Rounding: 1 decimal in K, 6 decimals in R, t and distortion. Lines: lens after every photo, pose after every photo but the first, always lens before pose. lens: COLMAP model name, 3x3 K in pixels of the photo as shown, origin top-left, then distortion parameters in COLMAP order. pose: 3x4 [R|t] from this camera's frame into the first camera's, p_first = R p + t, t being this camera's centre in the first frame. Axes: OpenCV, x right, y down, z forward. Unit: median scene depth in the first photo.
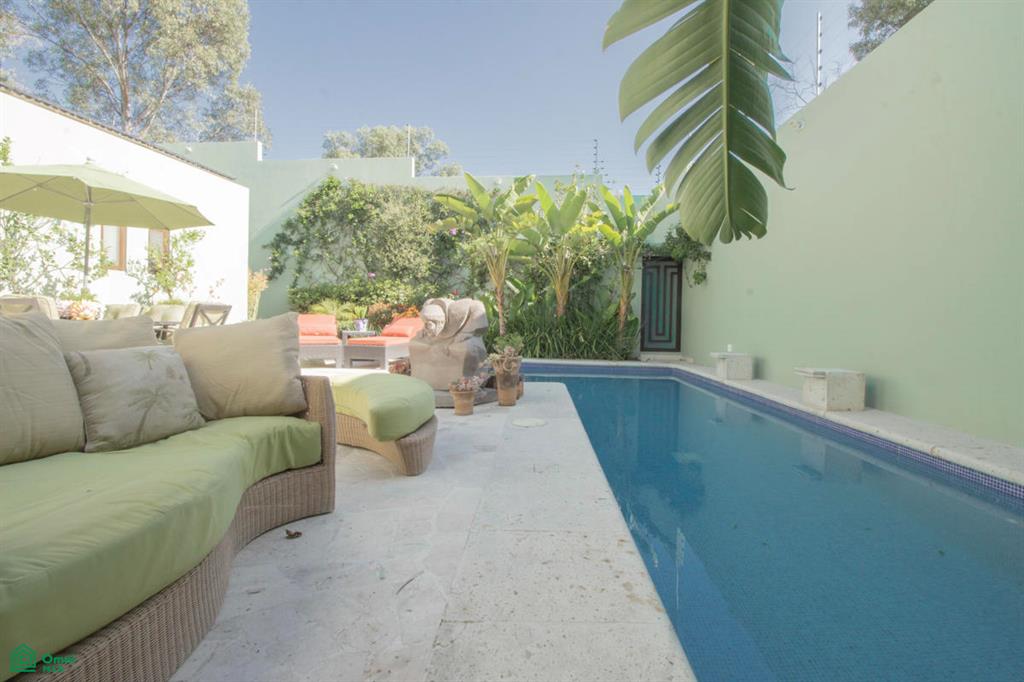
lens RADIAL K [[483.8, 0, 514.4], [0, 483.8, 329.3], [0, 0, 1]] dist [-0.003550, -0.000542]
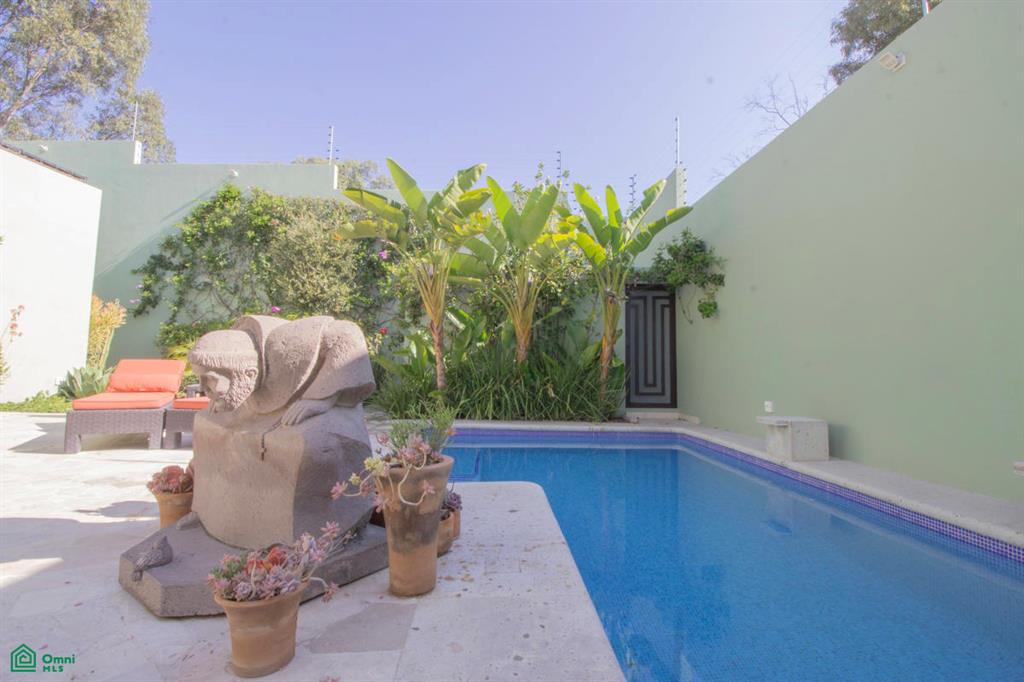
lens RADIAL K [[483.8, 0, 514.4], [0, 483.8, 329.3], [0, 0, 1]] dist [-0.003550, -0.000542]
pose [[0.995168, 0.004612, 0.098082, 0.012498], [0.004806, 0.995412, -0.095564, -0.005532], [-0.098073, 0.095573, 0.990579, 0.269055]]
